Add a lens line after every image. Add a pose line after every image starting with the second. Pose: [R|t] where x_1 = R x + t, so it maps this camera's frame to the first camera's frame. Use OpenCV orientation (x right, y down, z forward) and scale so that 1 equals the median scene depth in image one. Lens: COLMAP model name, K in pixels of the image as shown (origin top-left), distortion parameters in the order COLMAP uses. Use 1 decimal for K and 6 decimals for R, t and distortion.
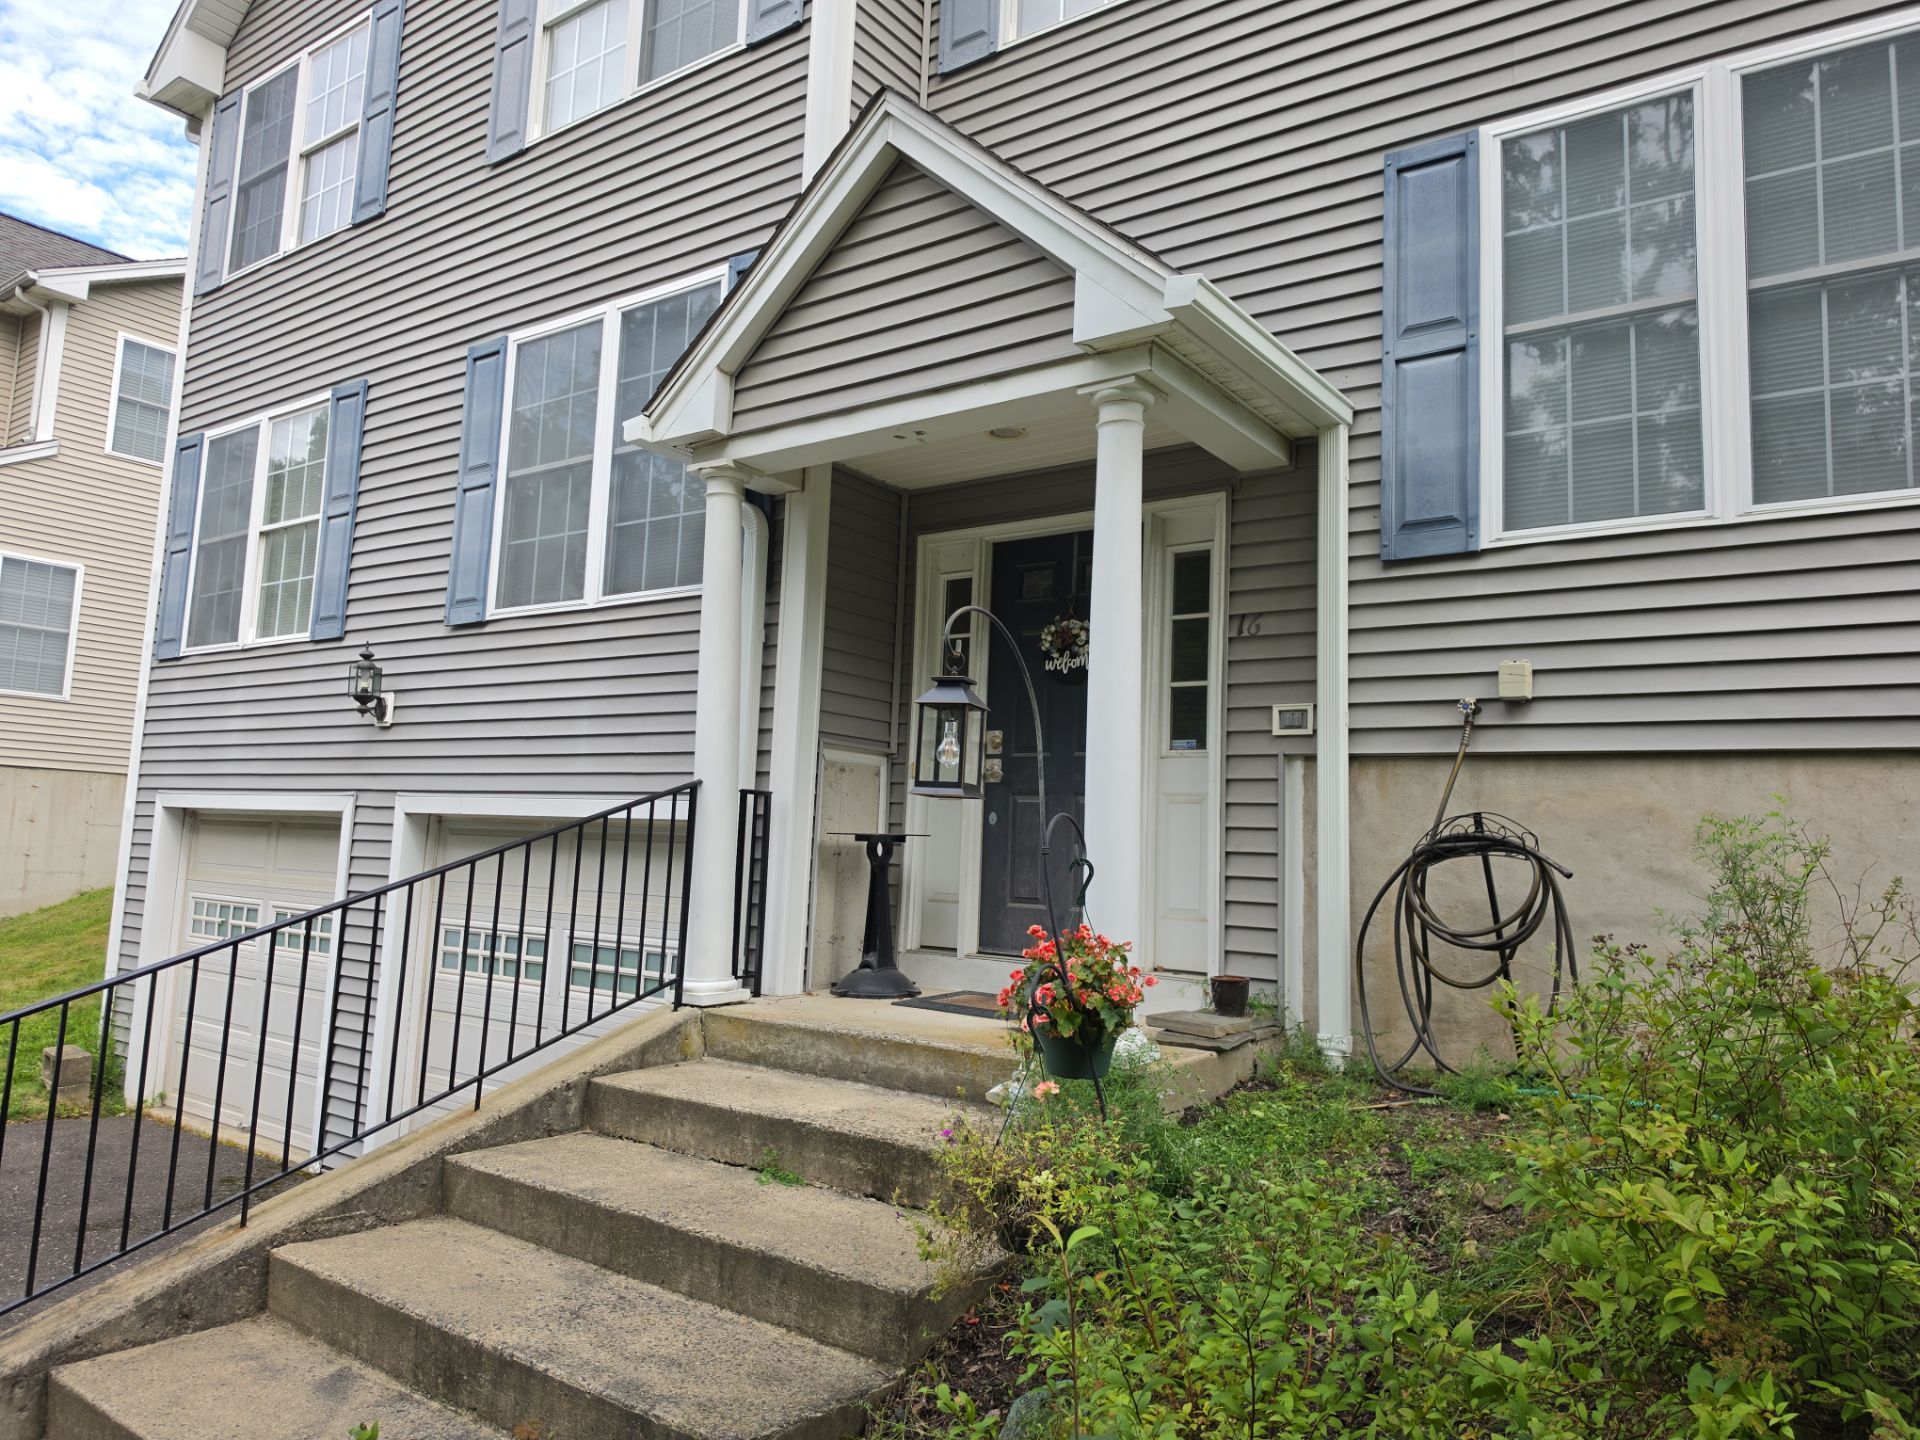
lens RADIAL K [[1330.4, 0, 966.2], [0, 1330.4, 707.4], [0, 0, 1]] dist [0.079438, -0.104158]
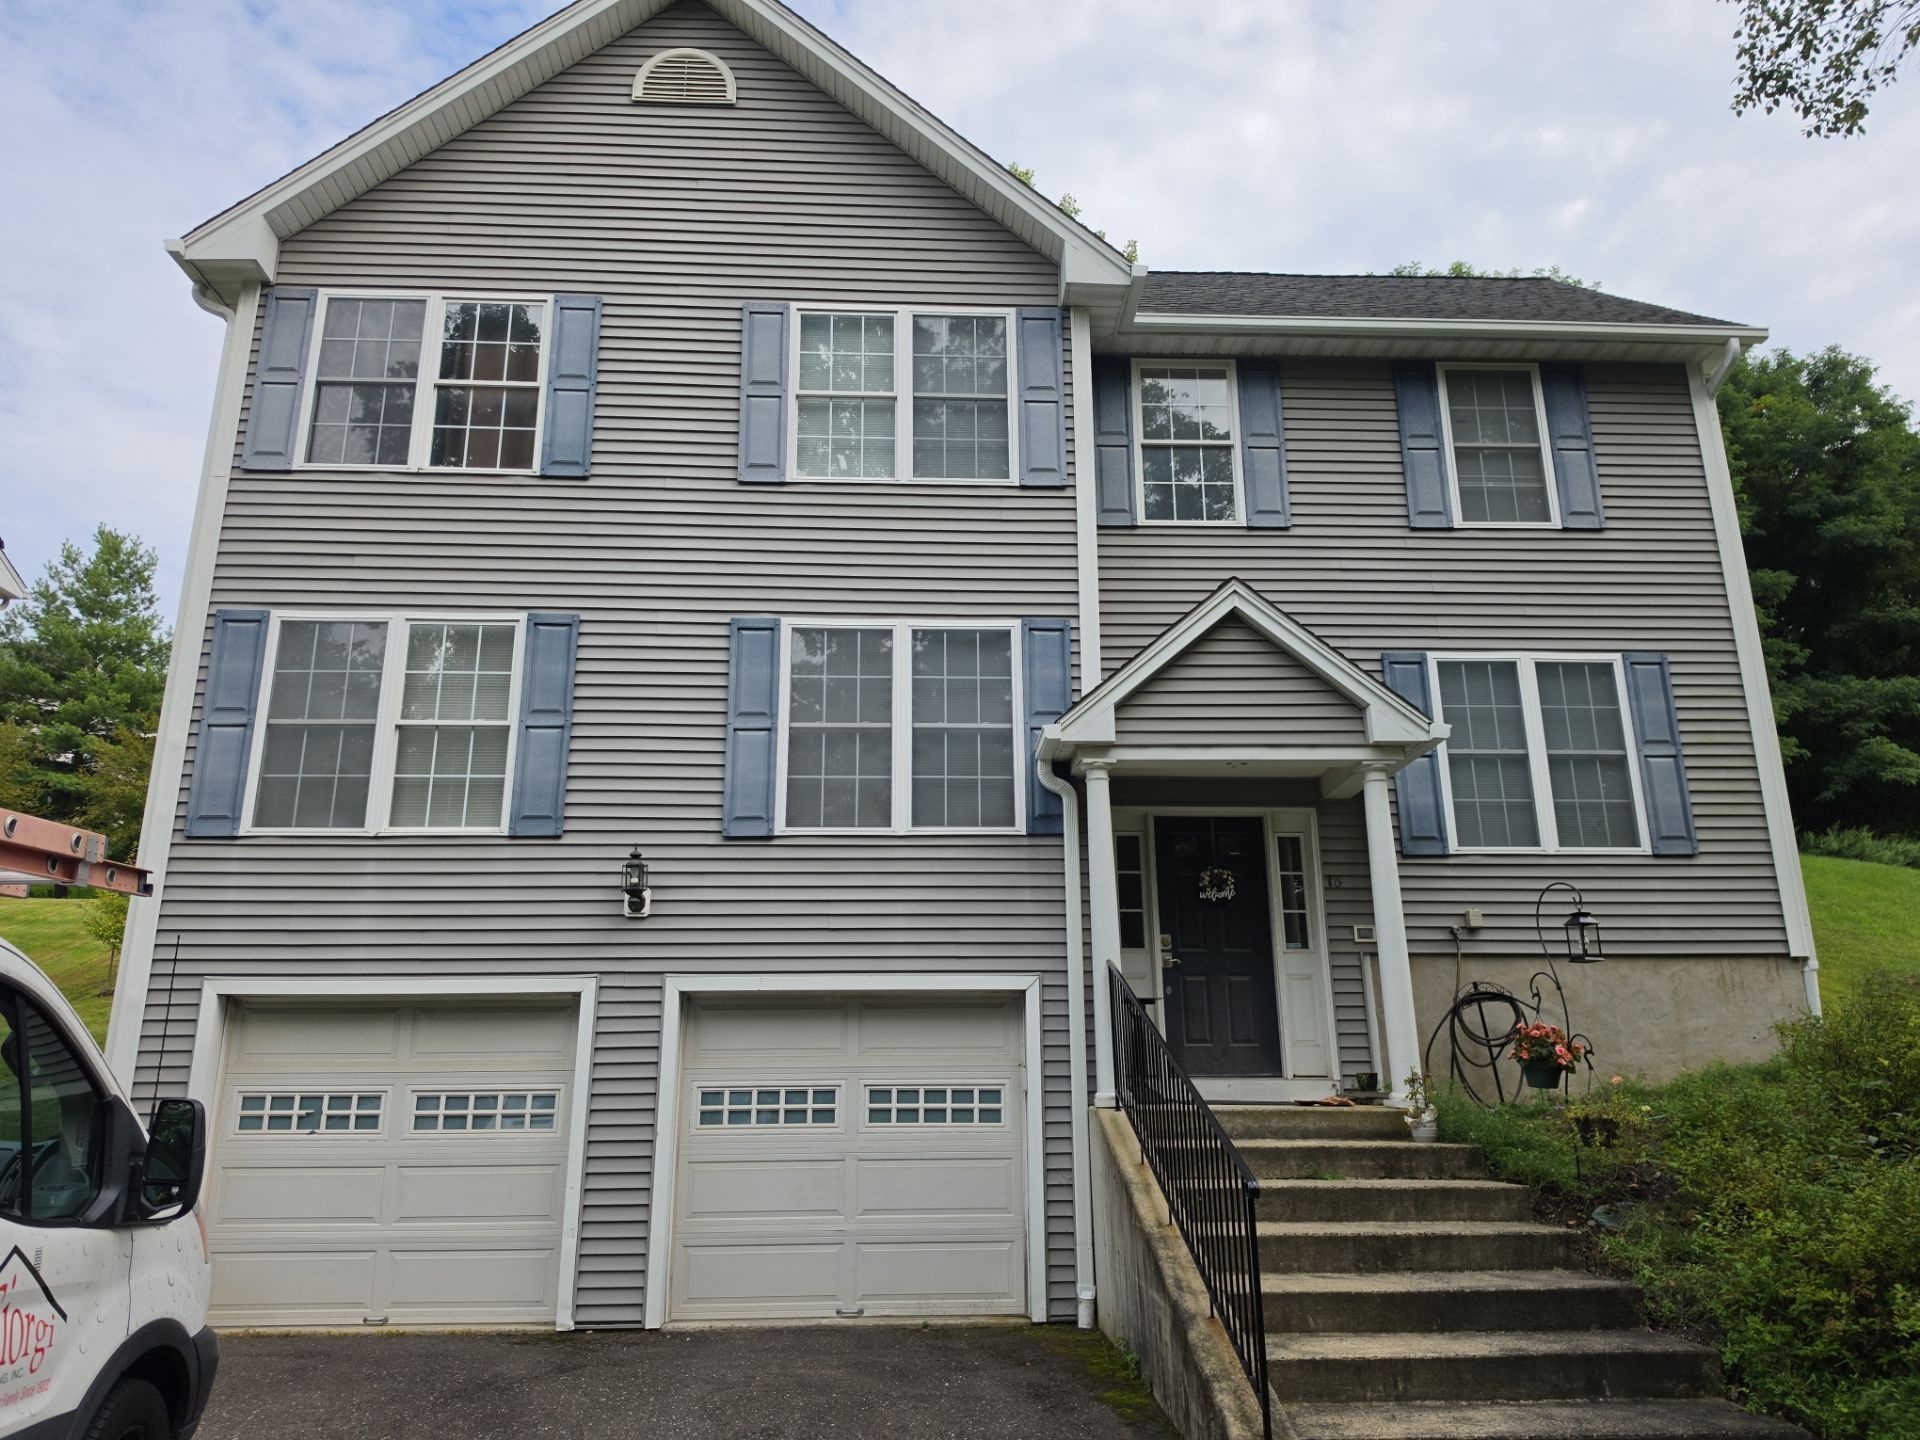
lens RADIAL K [[1330.4, 0, 966.2], [0, 1330.4, 707.4], [0, 0, 1]] dist [0.079438, -0.104158]
pose [[0.775052, 0.135414, 0.617217, -1.096915], [-0.031595, 0.983851, -0.176178, 0.035673], [-0.631107, 0.117046, 0.766815, -0.110345]]
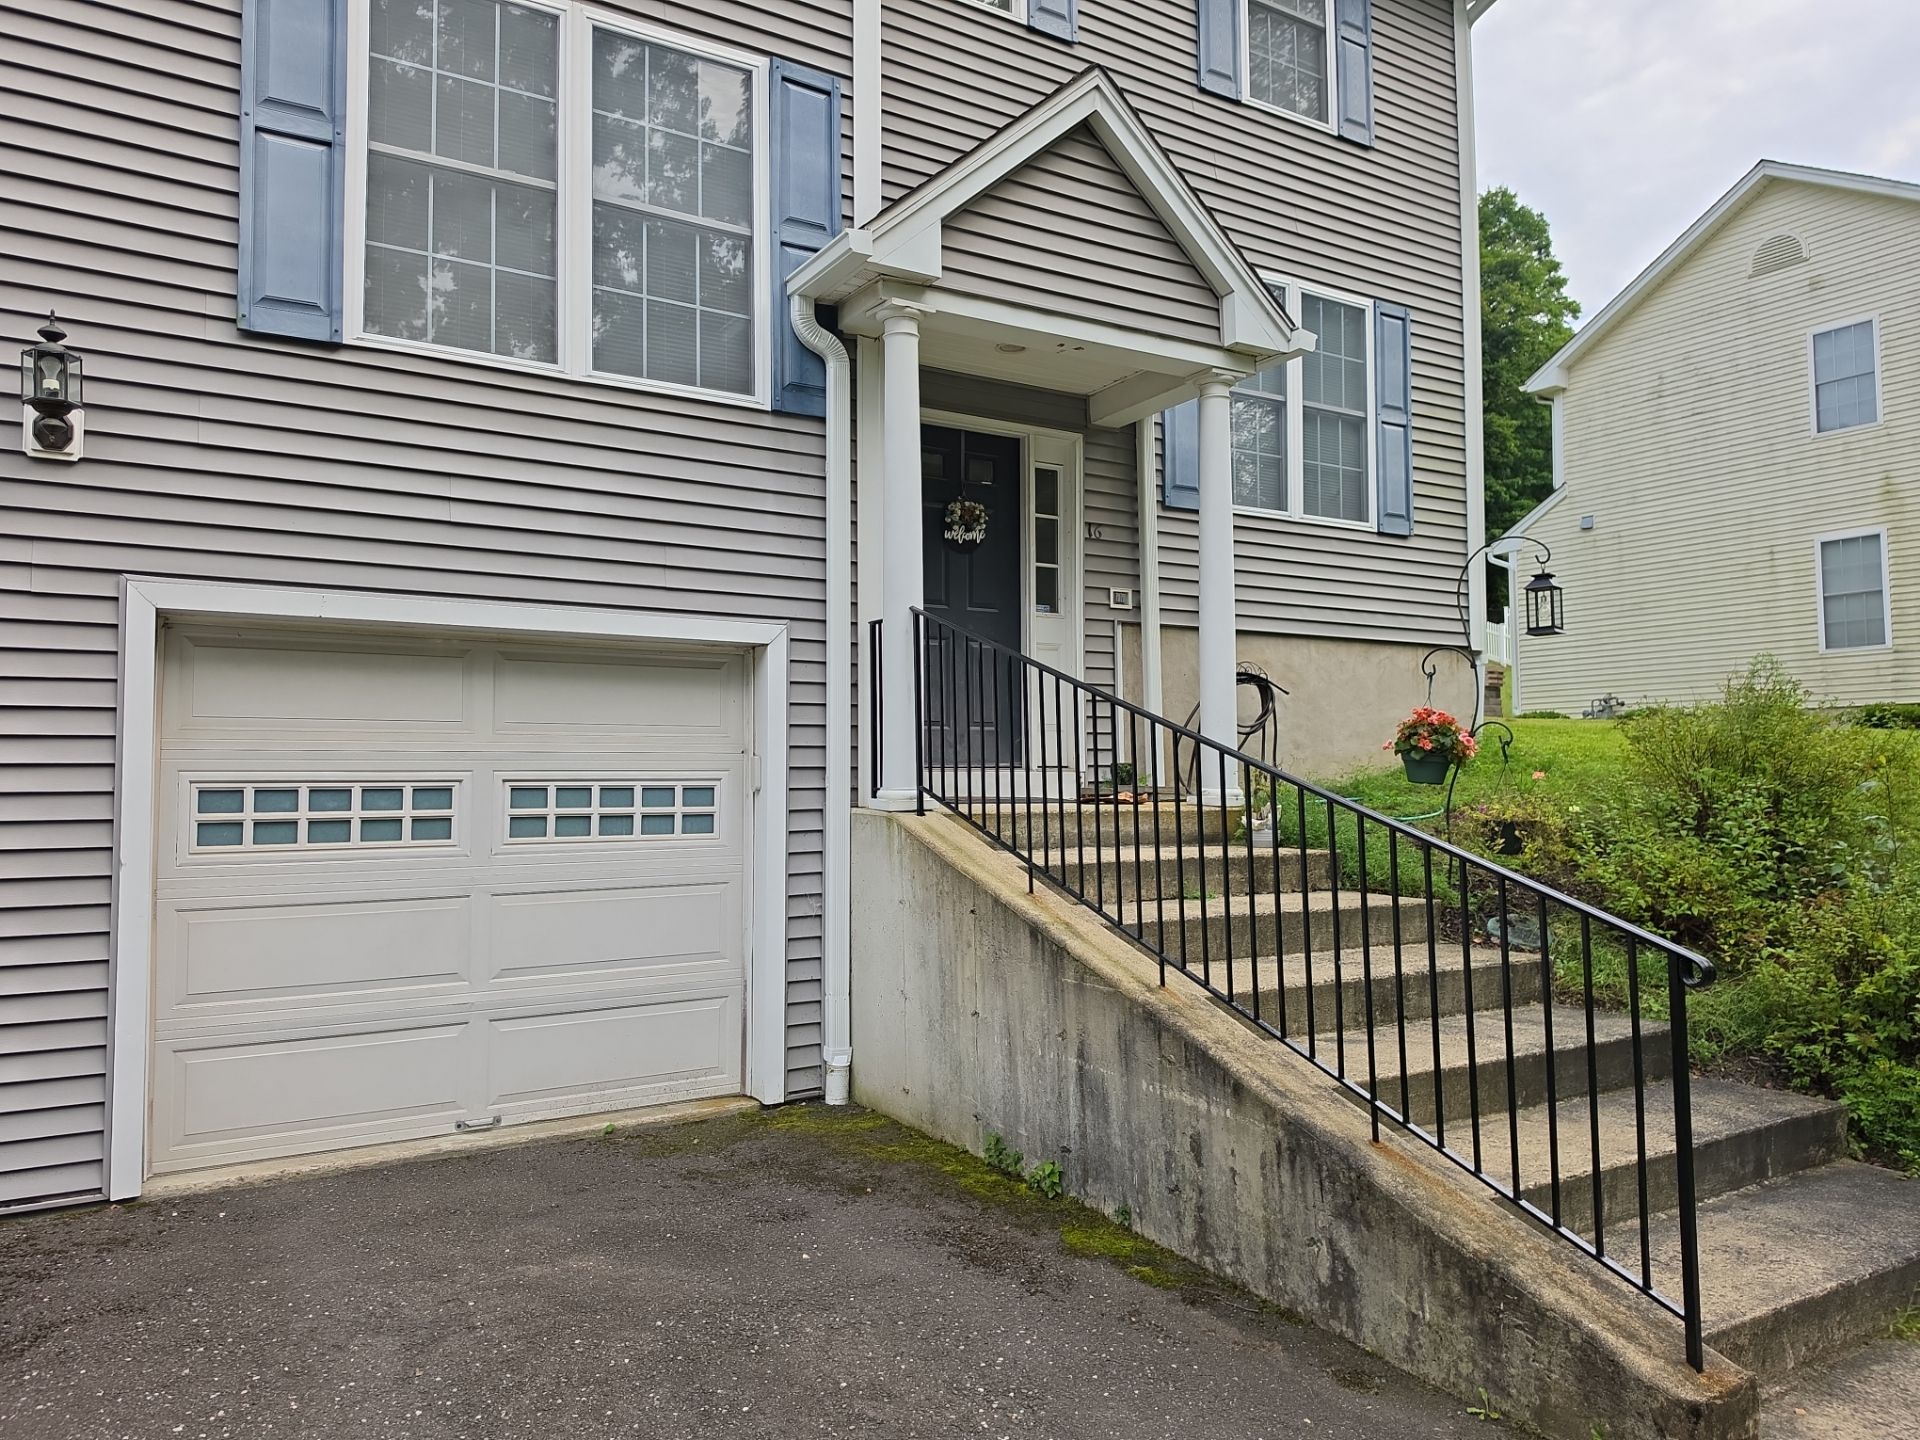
lens RADIAL K [[1330.4, 0, 966.2], [0, 1330.4, 707.4], [0, 0, 1]] dist [0.079438, -0.104158]
pose [[0.373006, 0.009285, 0.927782, -0.959221], [-0.082018, 0.996365, 0.023003, 0.087826], [-0.924197, -0.084676, 0.372412, 0.453005]]
